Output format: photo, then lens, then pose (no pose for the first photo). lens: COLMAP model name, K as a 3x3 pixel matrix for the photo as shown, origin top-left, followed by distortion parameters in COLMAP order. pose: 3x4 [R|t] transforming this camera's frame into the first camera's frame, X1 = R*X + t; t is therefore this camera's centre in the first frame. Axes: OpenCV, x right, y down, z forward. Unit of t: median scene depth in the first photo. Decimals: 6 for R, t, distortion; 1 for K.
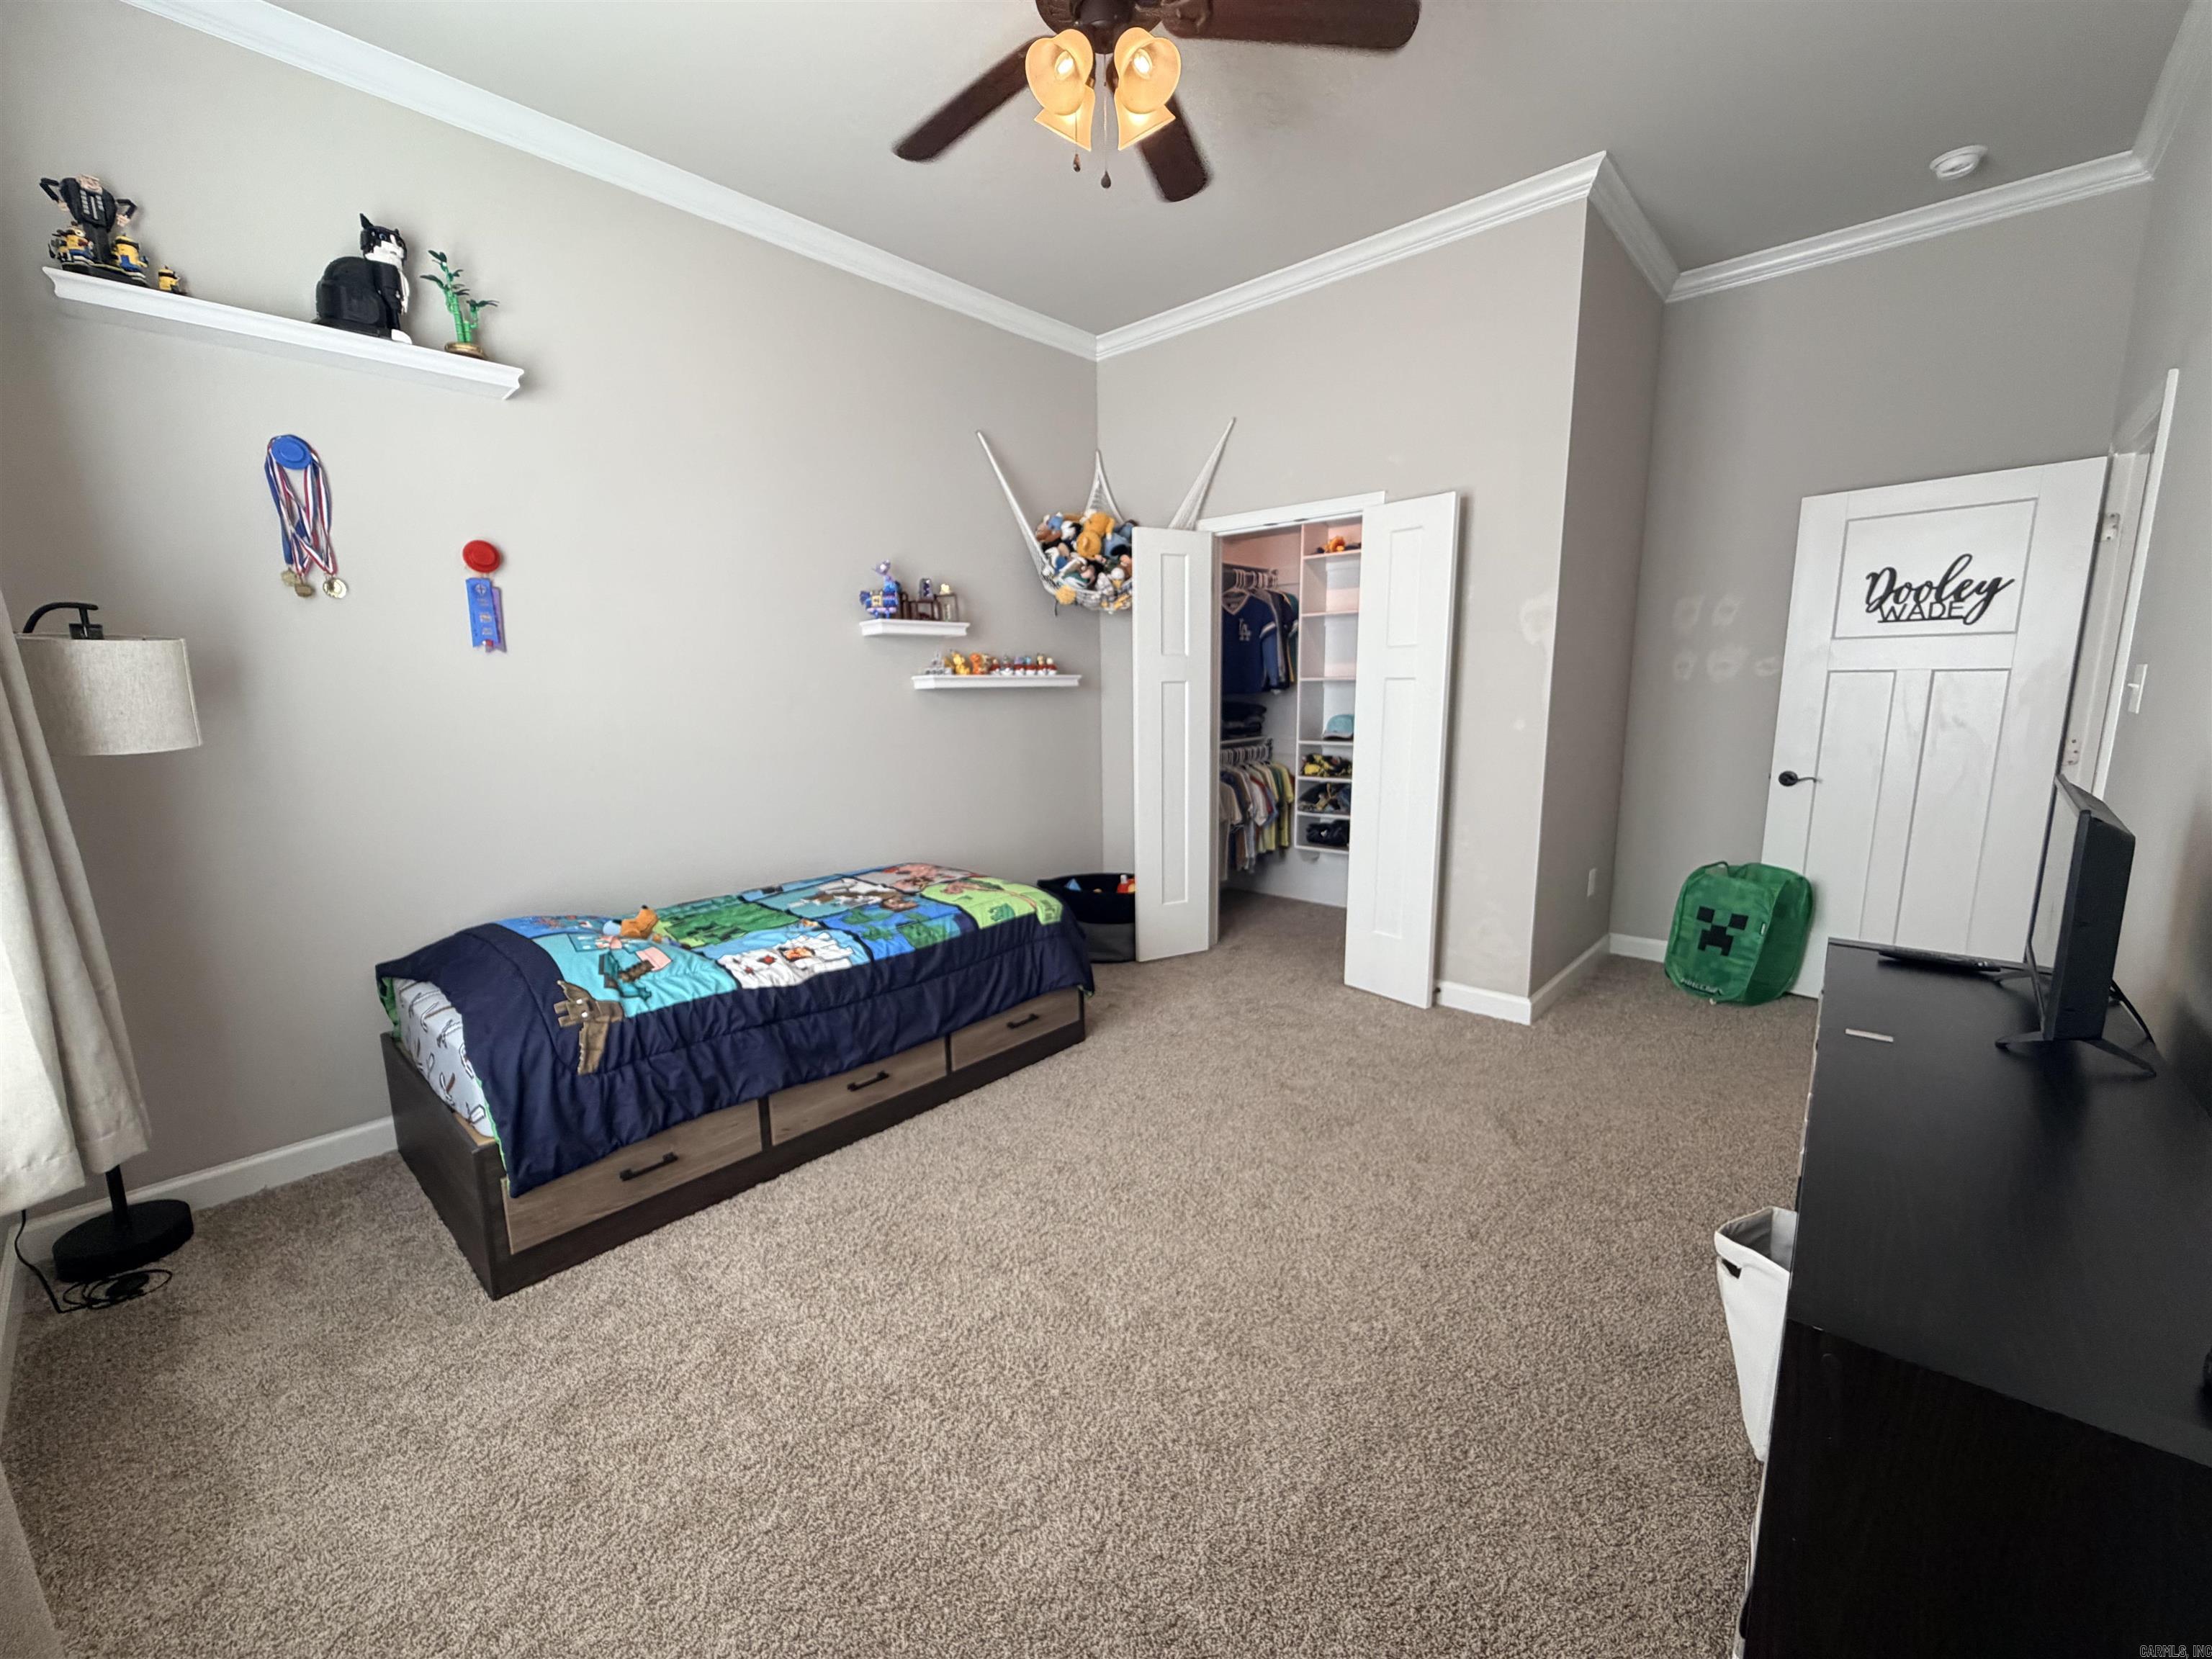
lens RADIAL K [[884.3, 0, 1106.6], [0, 884.3, 833.0], [0, 0, 1]] dist [-0.000409, -0.000084]
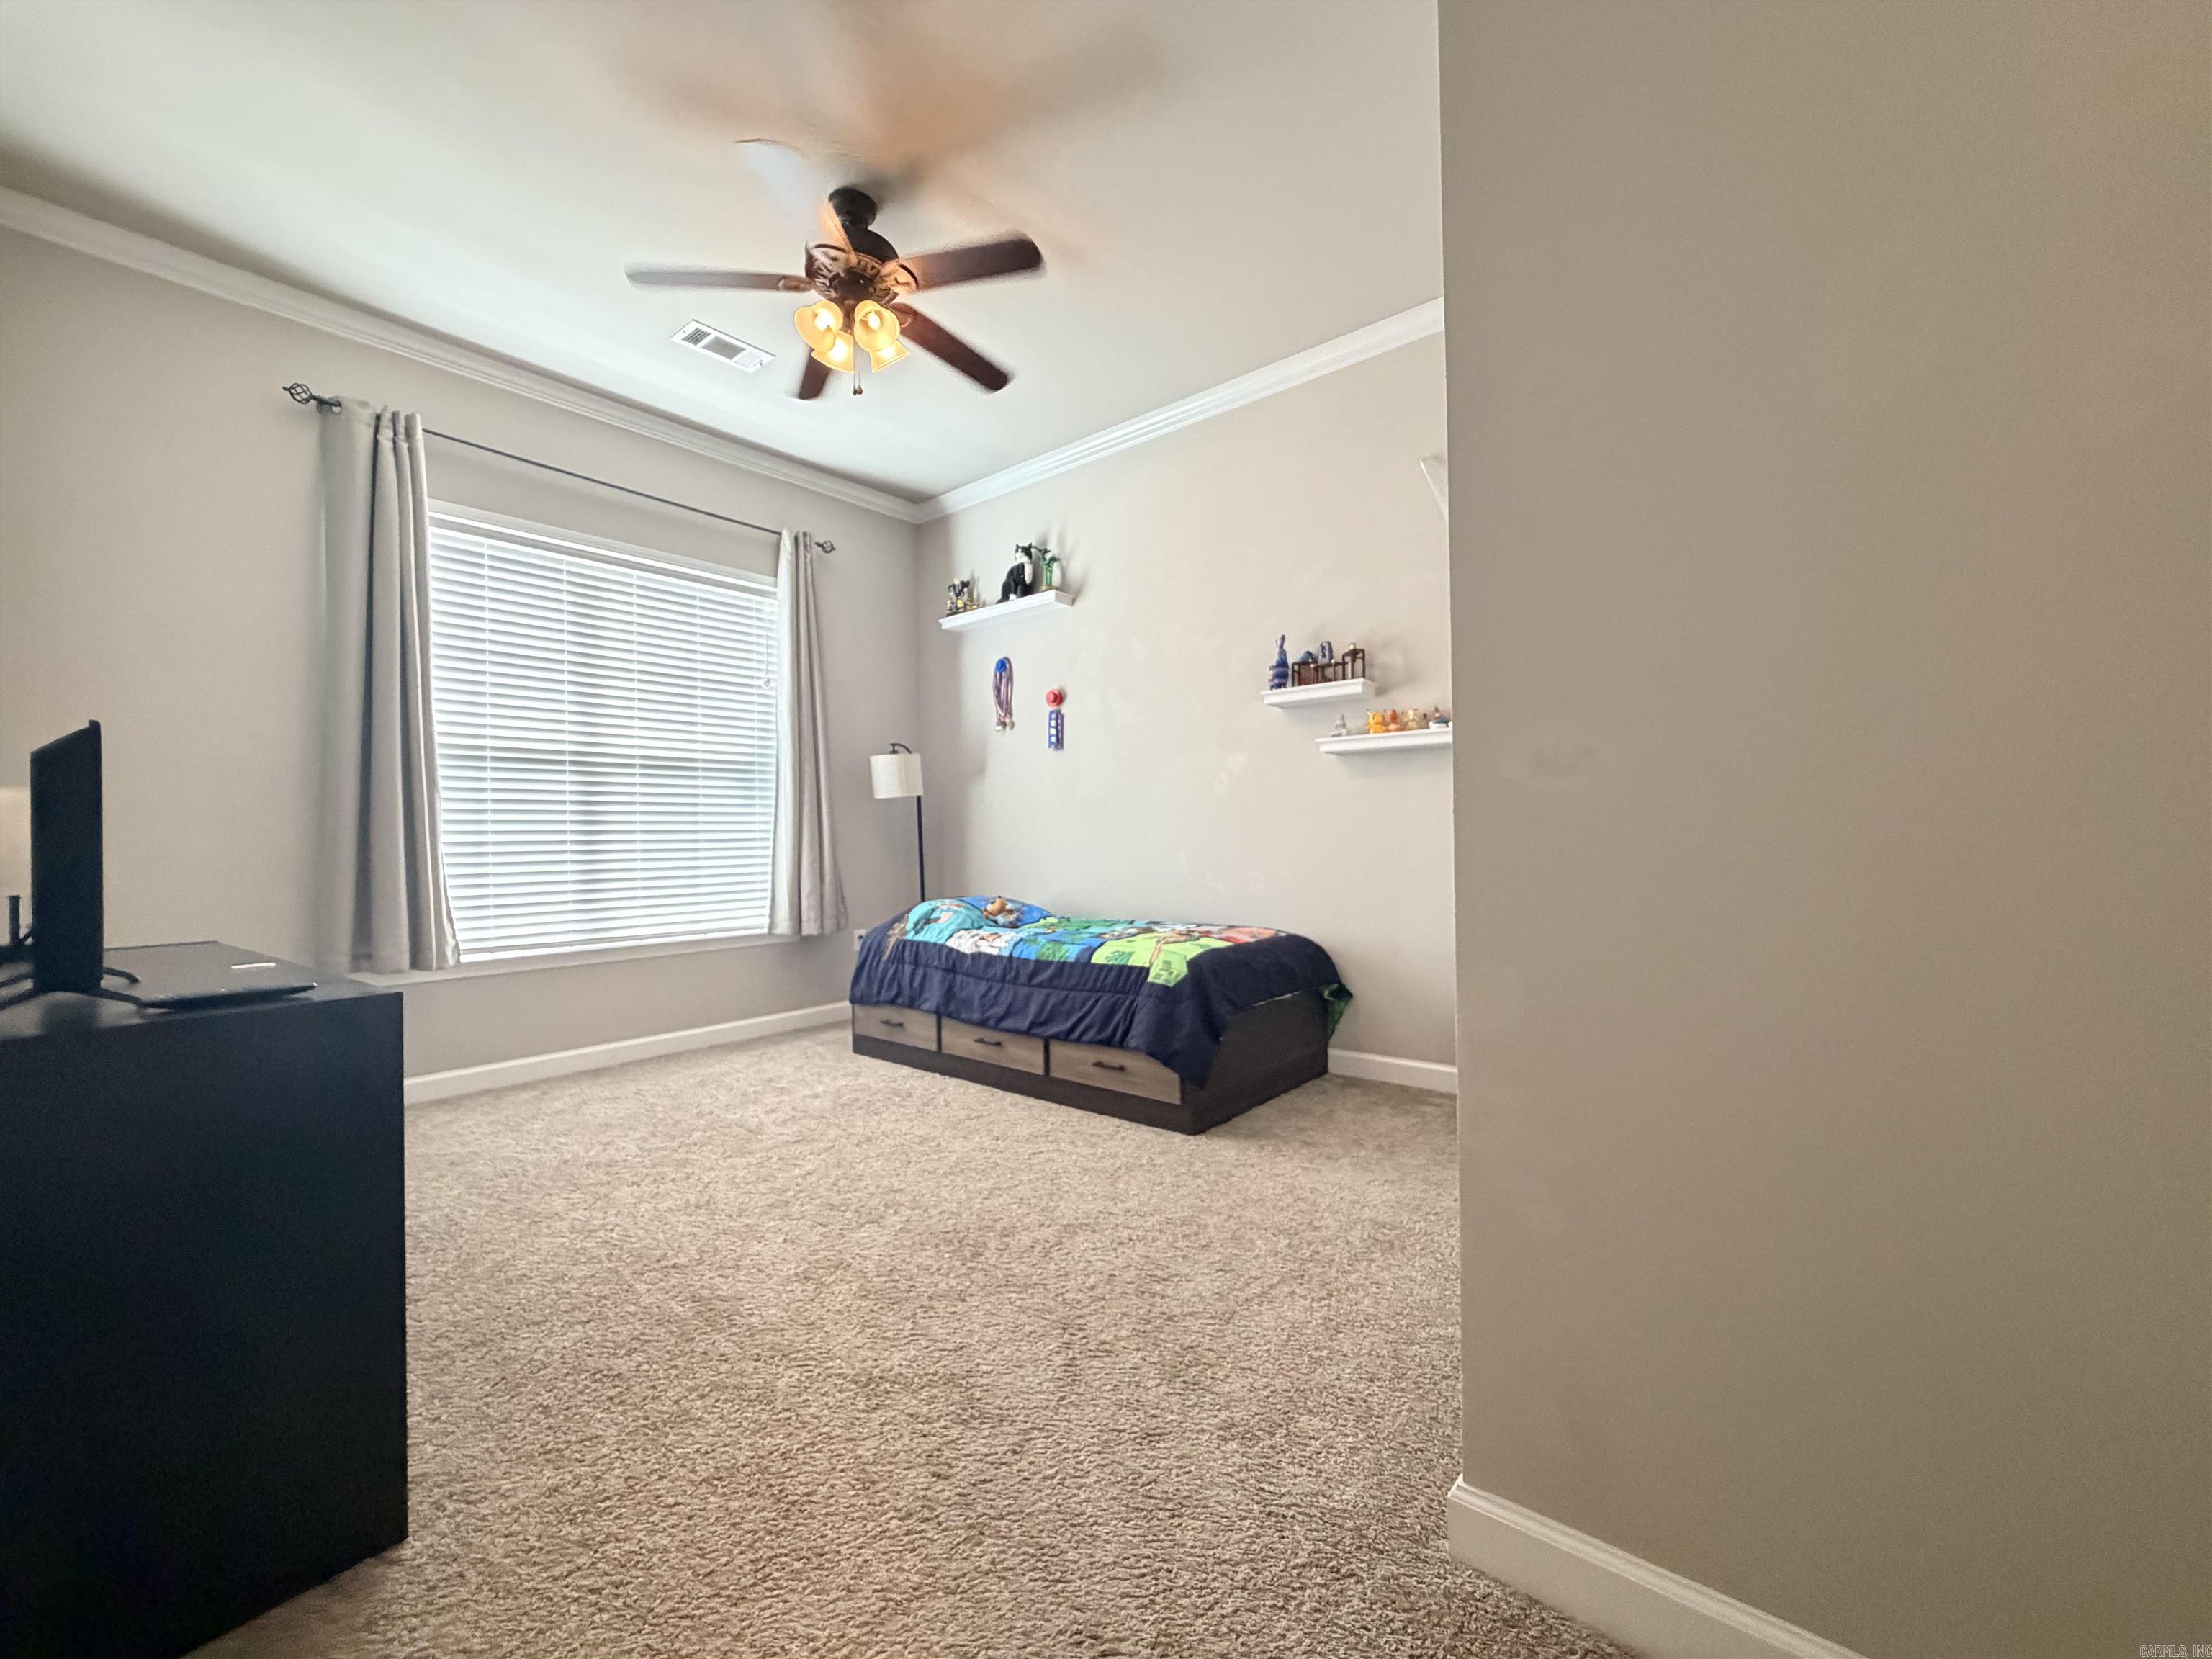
lens RADIAL K [[884.3, 0, 1106.8], [0, 884.3, 830.3], [0, 0, 1]] dist [-0.000409, -0.000084]
pose [[0.054219, 0.005068, -0.998516, 1.064120], [-0.155405, 0.987845, -0.003424, -0.059113], [0.986362, 0.155361, 0.054347, 1.040273]]
